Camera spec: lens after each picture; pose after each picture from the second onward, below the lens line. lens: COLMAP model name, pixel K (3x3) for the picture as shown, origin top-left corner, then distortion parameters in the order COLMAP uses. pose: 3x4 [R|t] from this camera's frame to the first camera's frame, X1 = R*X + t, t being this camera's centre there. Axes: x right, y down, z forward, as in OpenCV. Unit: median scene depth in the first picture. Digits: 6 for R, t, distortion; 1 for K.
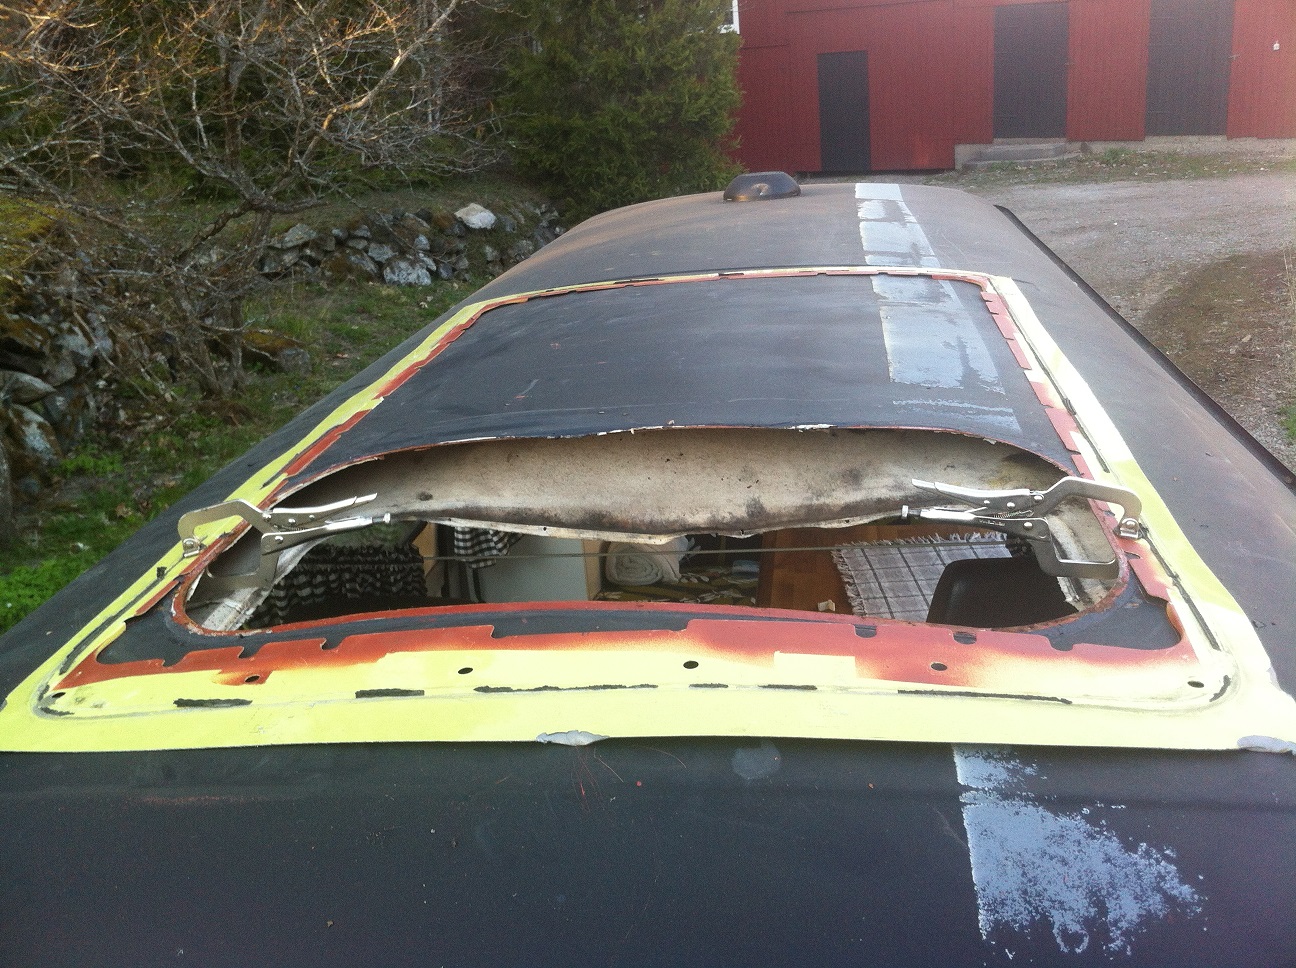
lens RADIAL K [[1233.6, 0, 654.2], [0, 1233.6, 493.4], [0, 0, 1]] dist [0.135733, -0.393095]
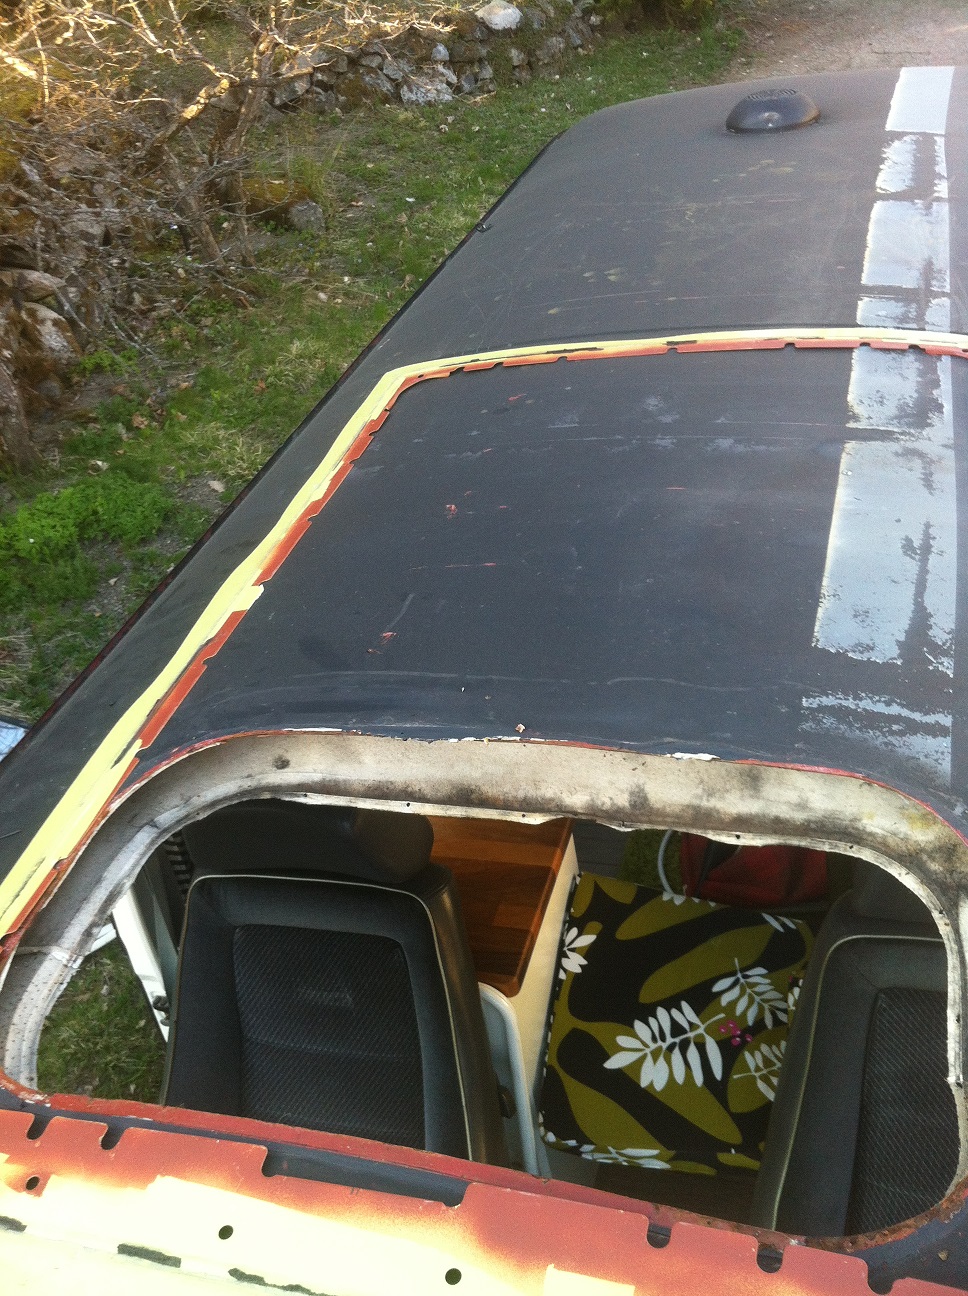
lens RADIAL K [[1223.1, 0, 491.6], [0, 1223.1, 659.5], [0, 0, 1]] dist [0.152204, -0.394508]
pose [[0.984664, 0.024549, -0.172724, 0.109994], [0.028130, 0.954754, 0.296062, -0.296447], [0.172177, -0.296381, 0.939422, 0.166504]]
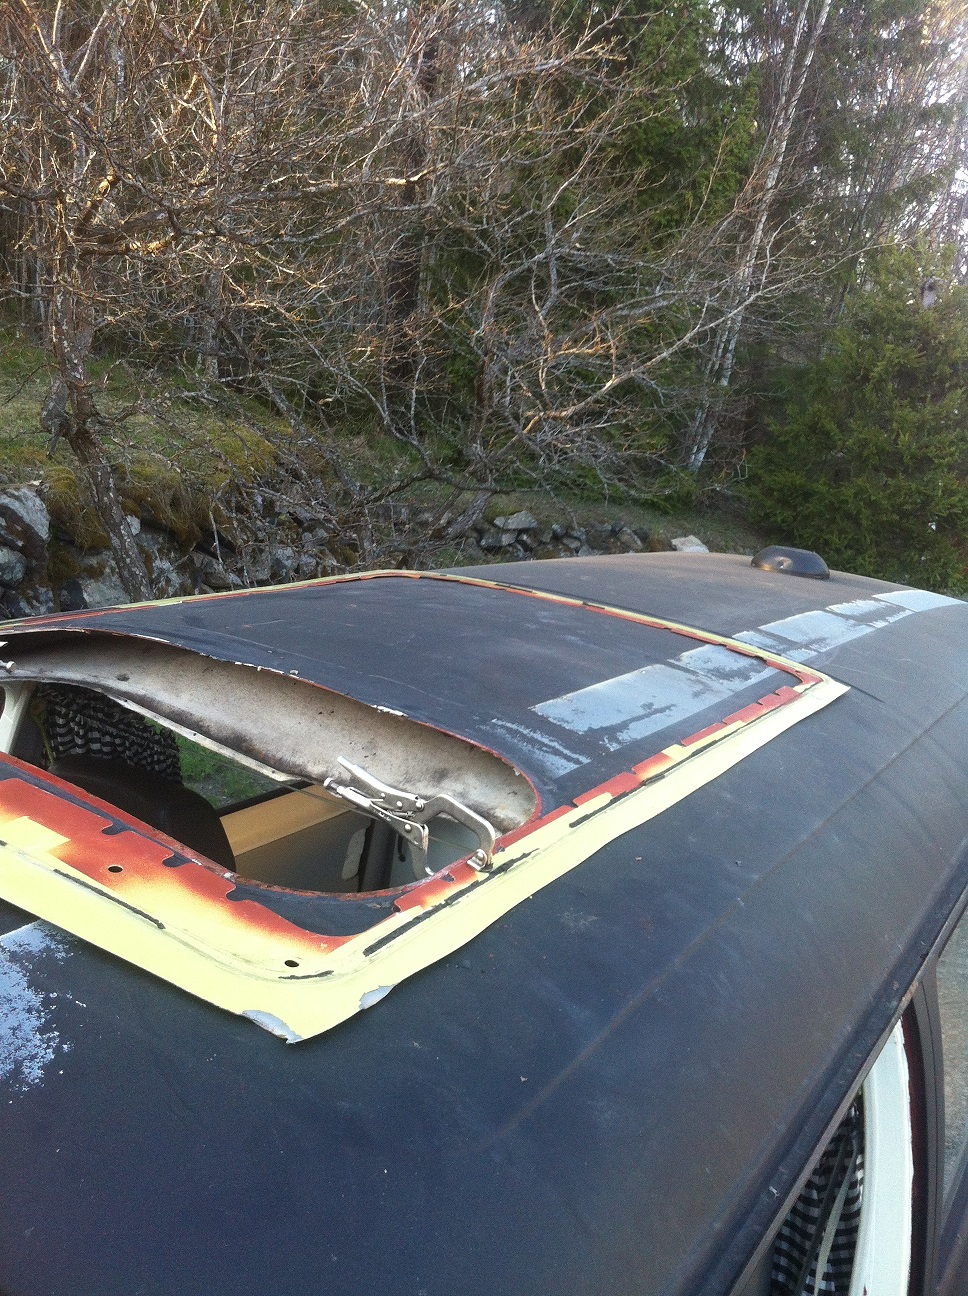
lens RADIAL K [[1233.6, 0, 480.6], [0, 1233.6, 657.0], [0, 0, 1]] dist [0.135733, -0.393095]
pose [[0.897370, 0.292207, -0.330669, 0.437925], [-0.332811, 0.940215, -0.072331, -0.037261], [0.289765, 0.174958, 0.940971, -0.006711]]
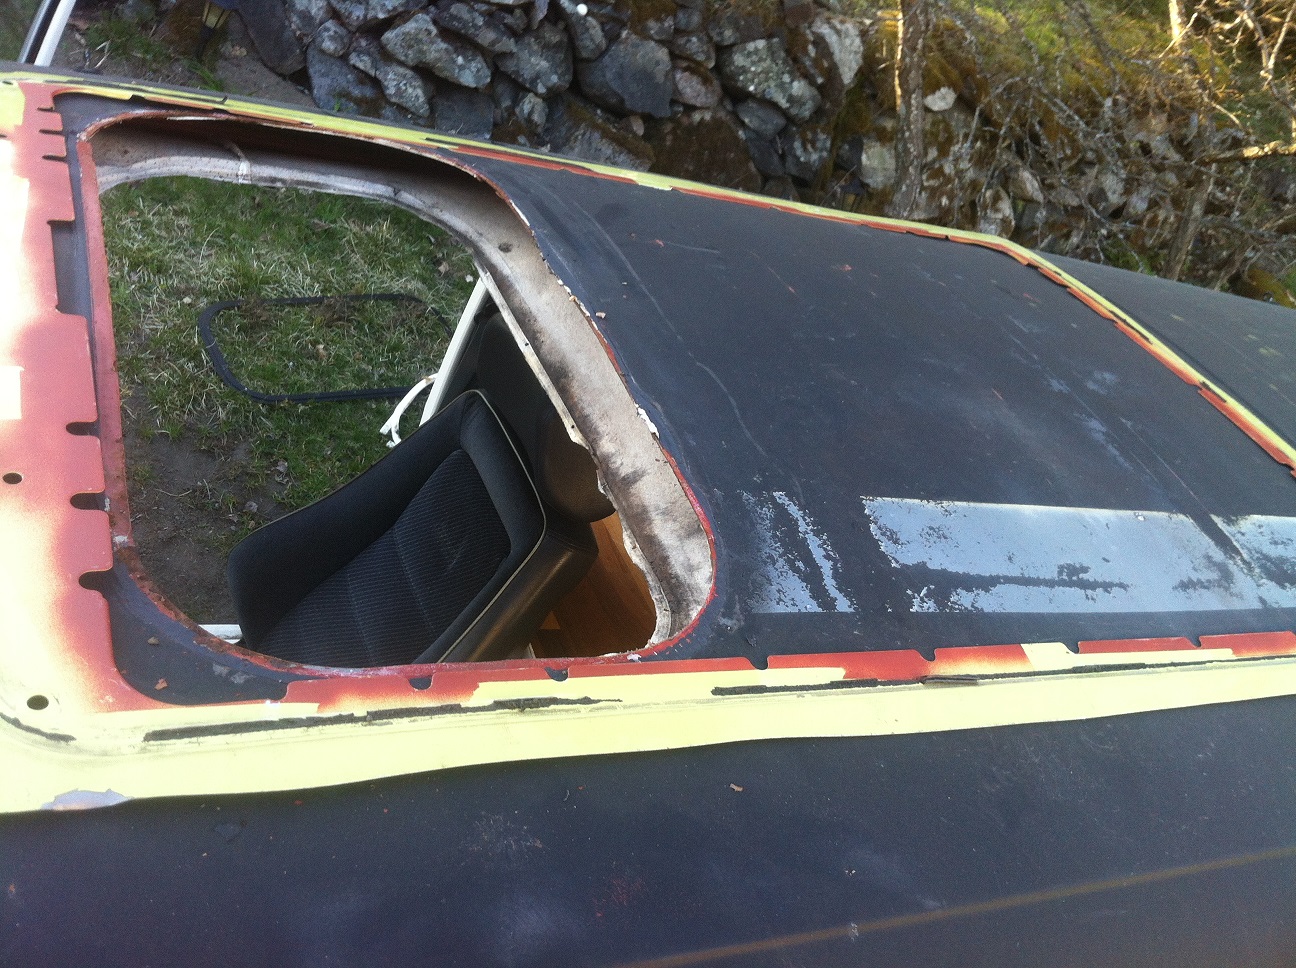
lens RADIAL K [[1233.6, 0, 654.2], [0, 1233.6, 493.4], [0, 0, 1]] dist [0.135733, -0.393095]
pose [[0.449822, 0.681686, -0.577031, 0.496720], [-0.629033, 0.700464, 0.337146, -0.233074], [0.634017, 0.211316, 0.743887, 0.339988]]
